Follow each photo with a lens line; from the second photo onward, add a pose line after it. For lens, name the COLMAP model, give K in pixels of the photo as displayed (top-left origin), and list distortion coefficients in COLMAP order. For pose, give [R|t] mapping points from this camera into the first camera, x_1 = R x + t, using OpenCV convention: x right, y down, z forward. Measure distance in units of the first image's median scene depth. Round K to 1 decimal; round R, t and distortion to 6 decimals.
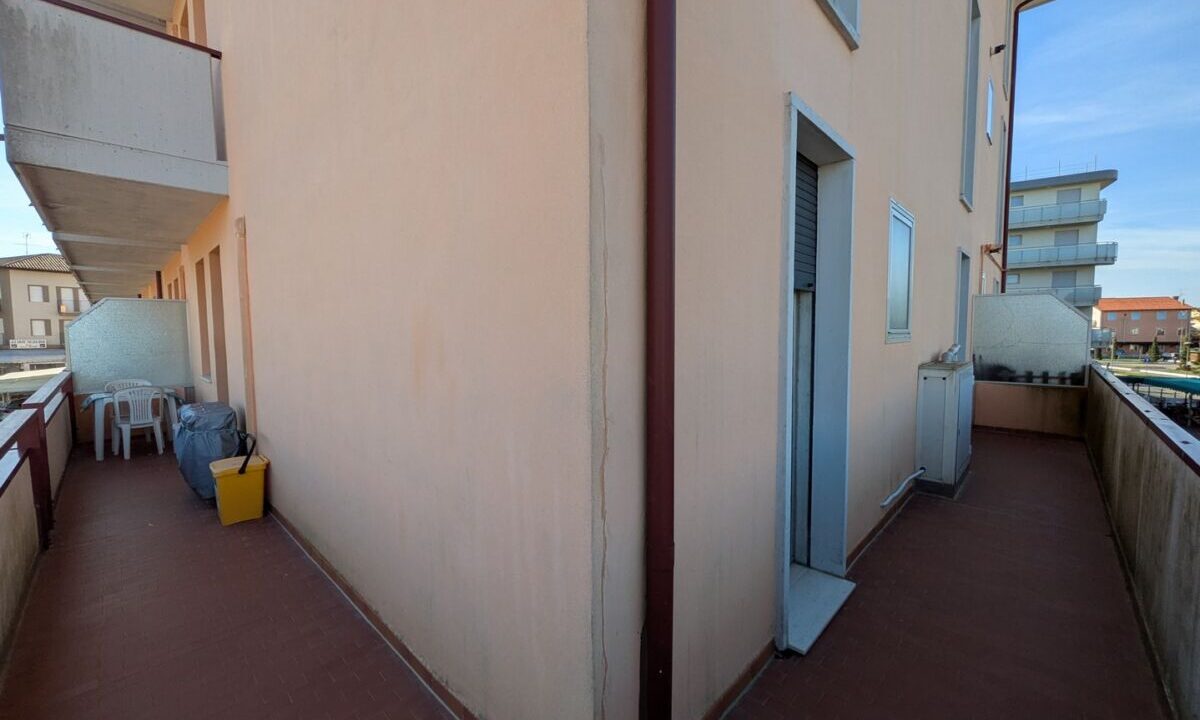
lens RADIAL K [[472.2, 0, 601.5], [0, 472.2, 364.8], [0, 0, 1]] dist [-0.001351, 0.000200]
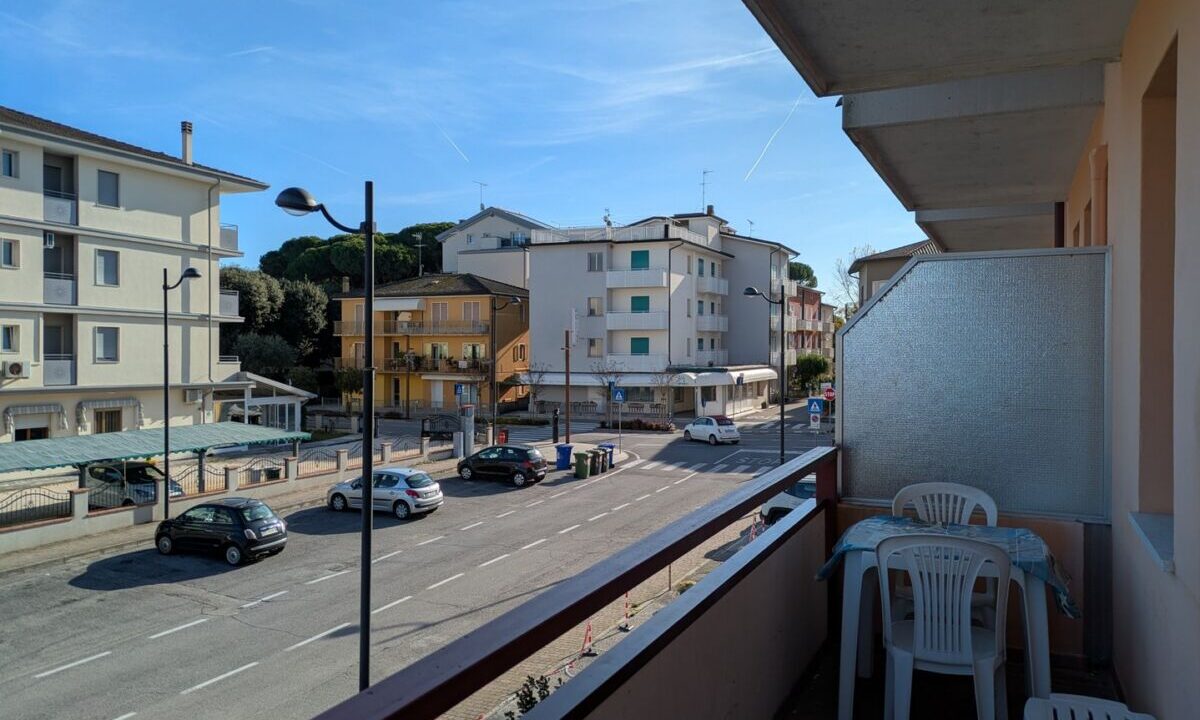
lens RADIAL K [[896.3, 0, 601.8], [0, 896.3, 356.6], [0, 0, 1]] dist [0.046740, -0.012592]
pose [[0.333078, 0.020217, -0.942683, -0.524226], [-0.073013, 0.997321, -0.004409, -0.046094], [0.940068, 0.070297, 0.333662, 0.606786]]
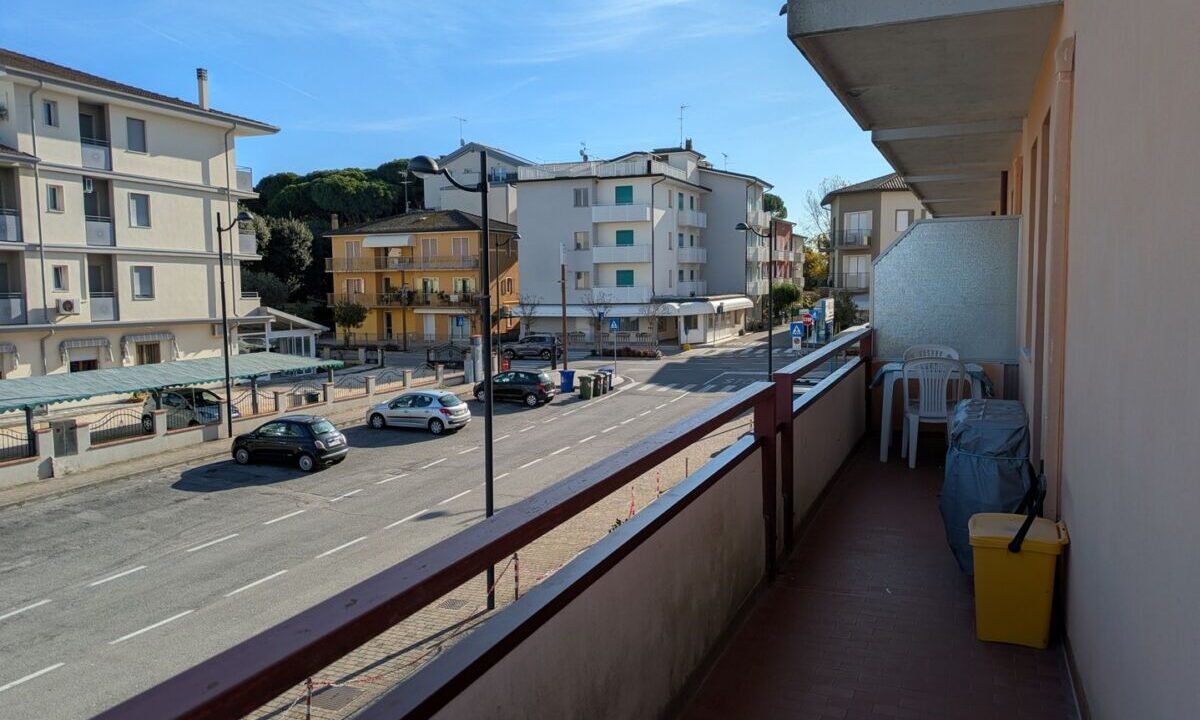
lens RADIAL K [[896.3, 0, 599.0], [0, 896.3, 355.3], [0, 0, 1]] dist [0.046740, -0.012592]
pose [[0.364619, 0.083118, -0.927440, -0.023182], [-0.058293, 0.996092, 0.066353, -0.011831], [0.929330, 0.029870, 0.368039, 0.138181]]
